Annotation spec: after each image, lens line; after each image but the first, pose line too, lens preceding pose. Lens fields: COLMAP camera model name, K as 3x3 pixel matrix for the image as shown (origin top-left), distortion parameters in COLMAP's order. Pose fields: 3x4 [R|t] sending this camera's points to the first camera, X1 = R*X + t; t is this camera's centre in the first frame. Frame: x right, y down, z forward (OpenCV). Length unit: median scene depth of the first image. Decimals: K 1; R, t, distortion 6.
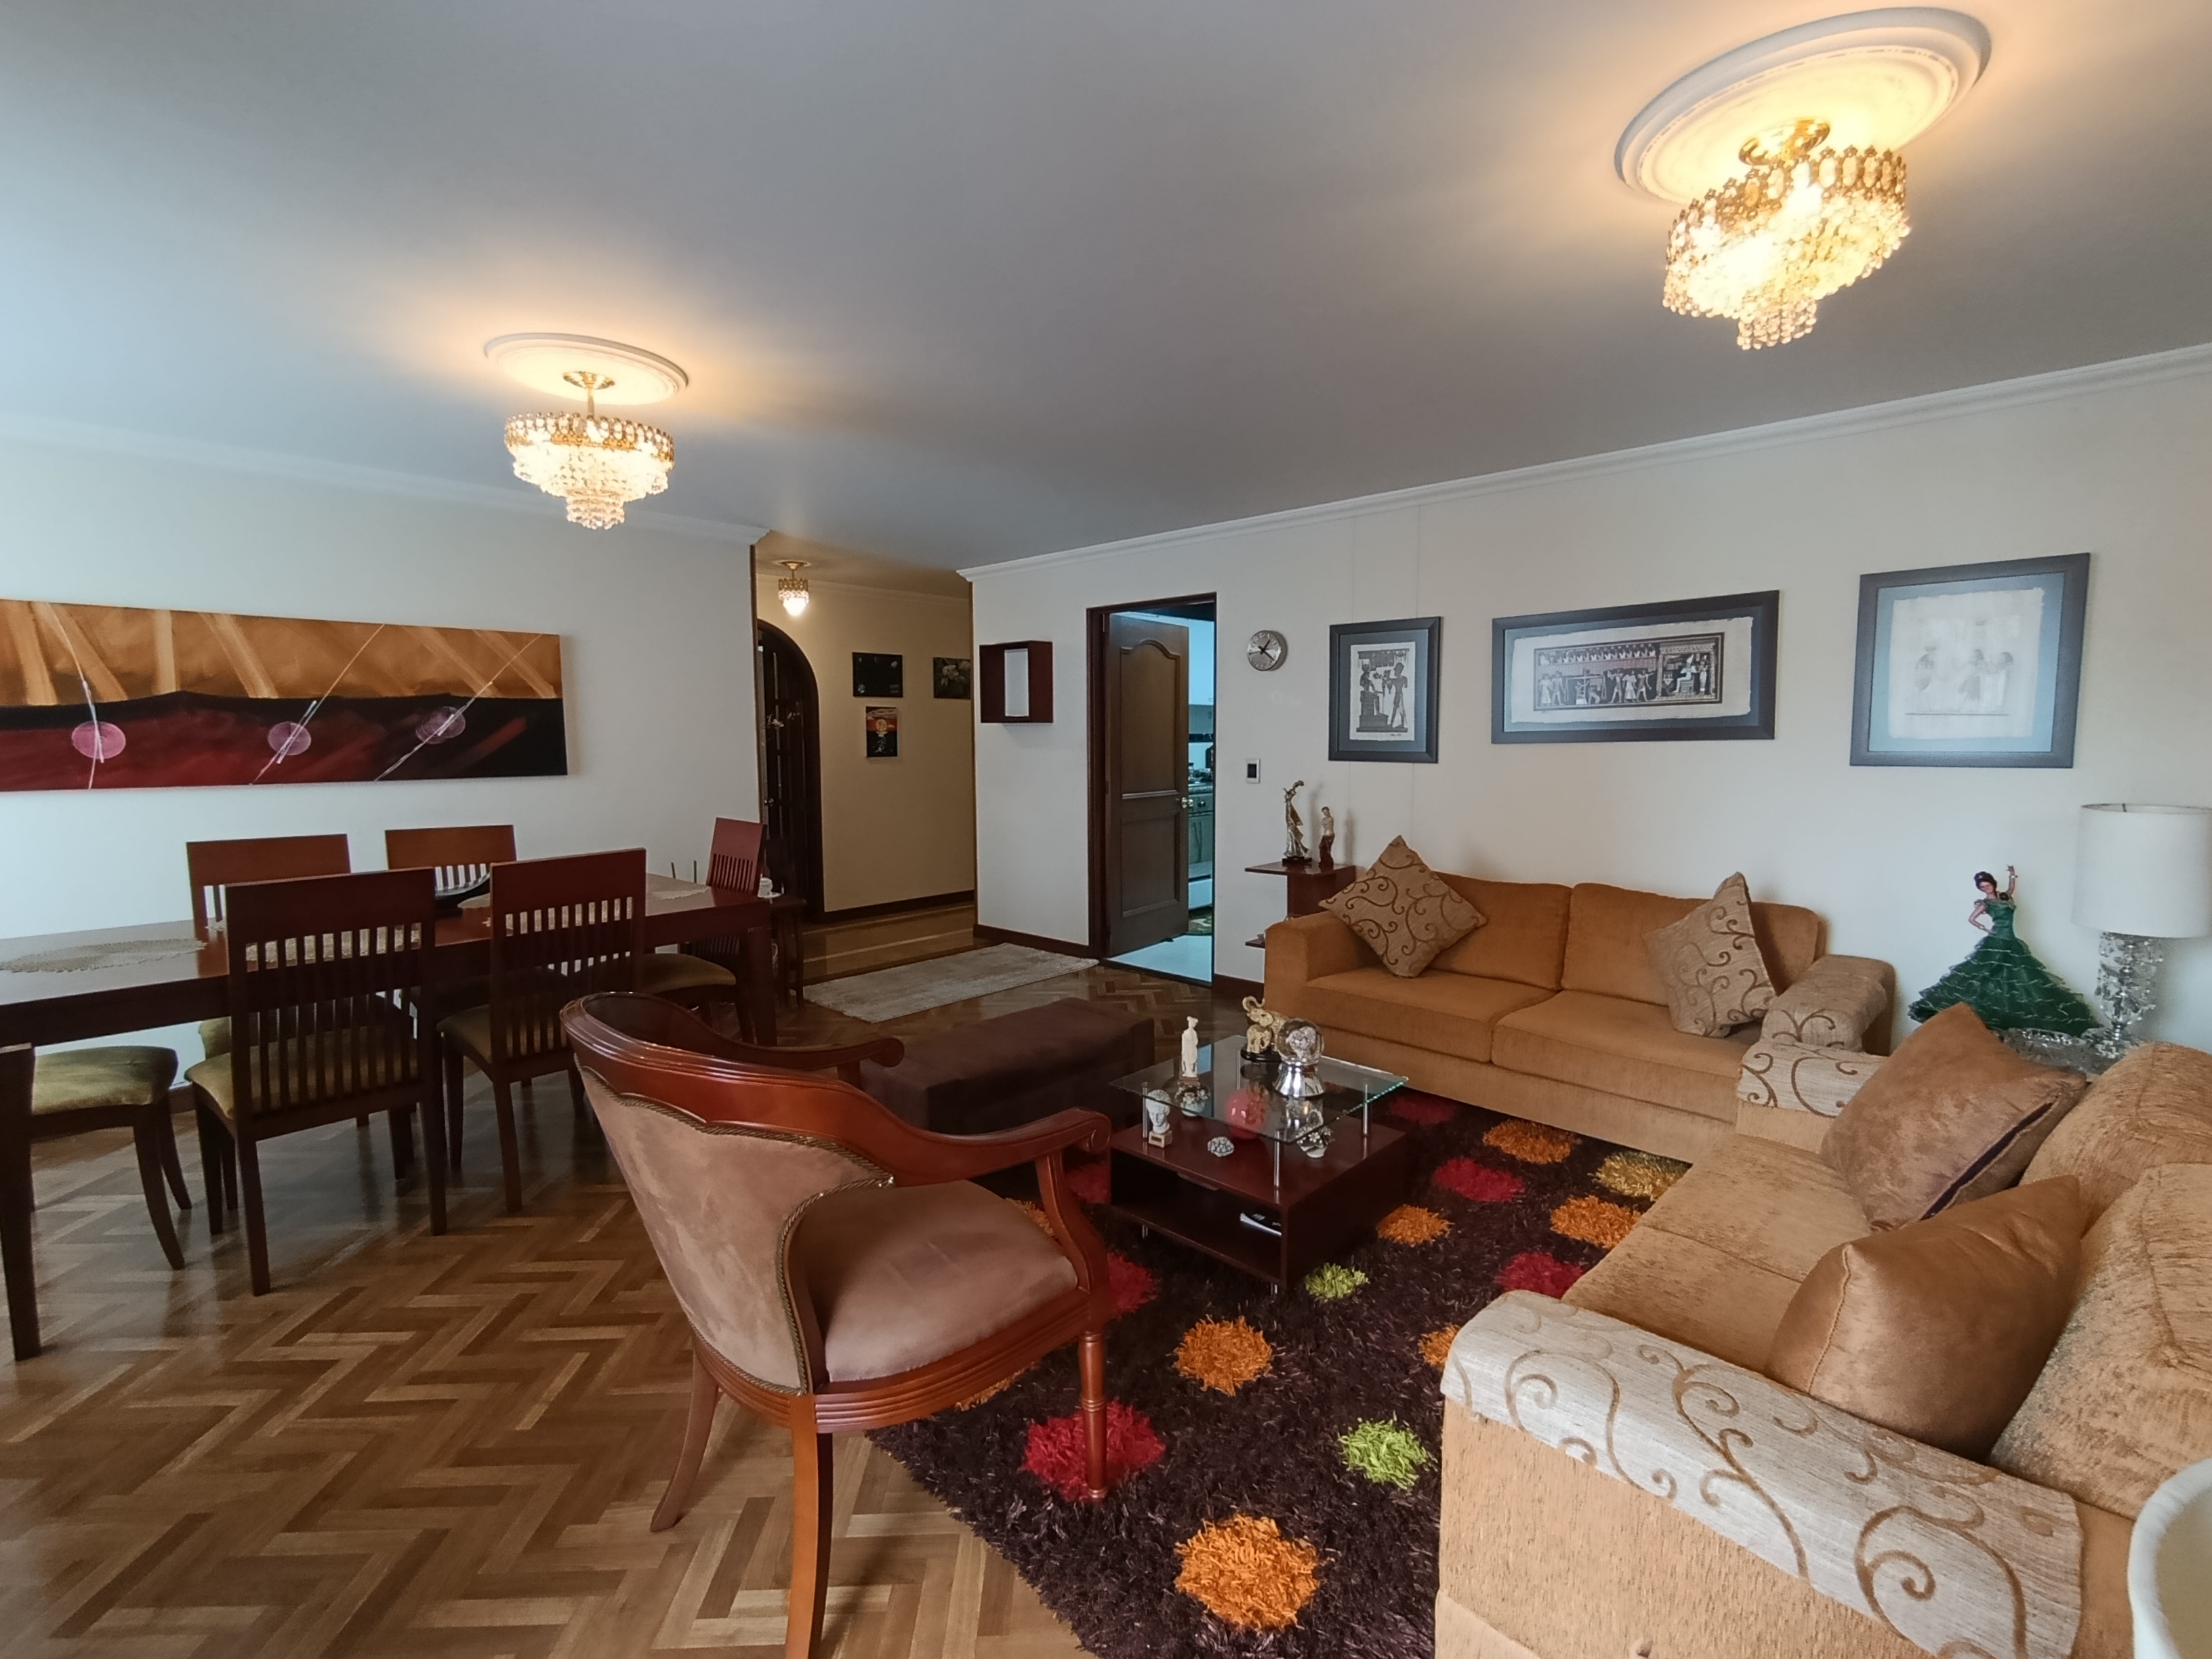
lens RADIAL K [[985.5, 0, 1103.8], [0, 985.5, 821.7], [0, 0, 1]] dist [-0.001912, 0.001093]
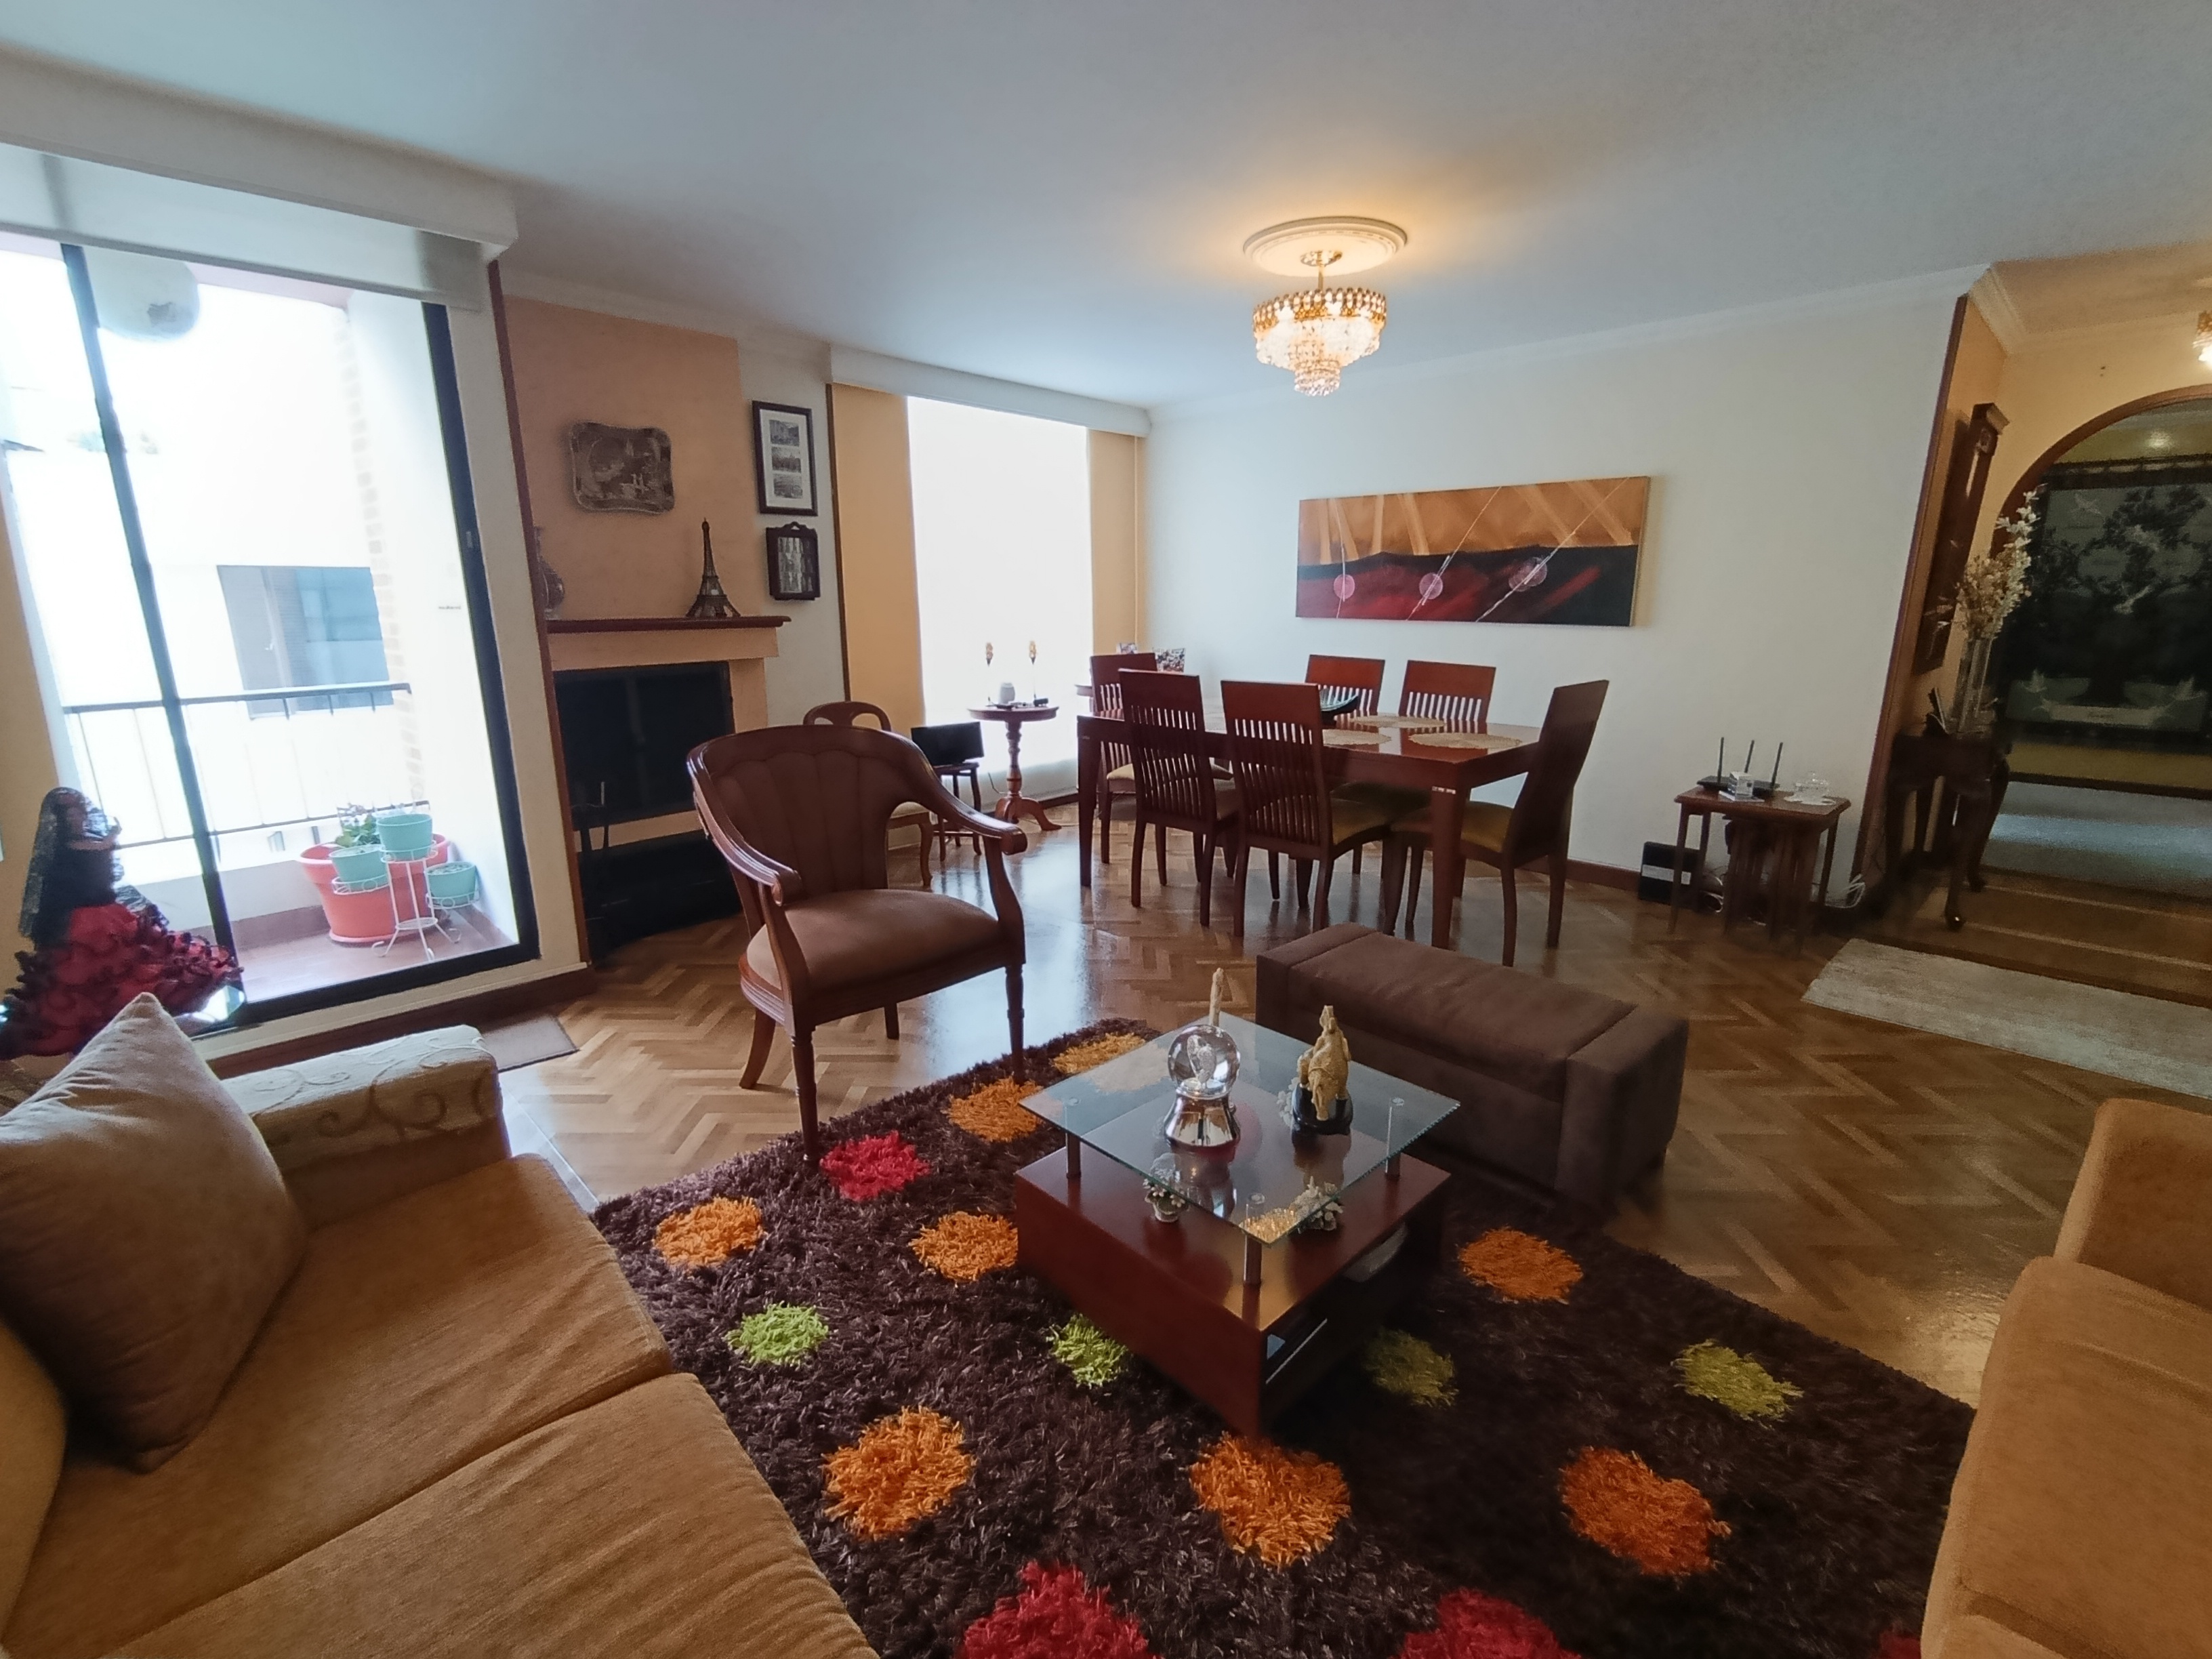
lens RADIAL K [[985.5, 0, 1104.2], [0, 985.5, 833.2], [0, 0, 1]] dist [-0.001912, 0.001093]
pose [[-0.027369, 0.247770, -0.968432, 0.538167], [-0.091626, 0.964095, 0.249250, -0.053976], [0.995417, 0.095555, -0.003684, 0.599316]]
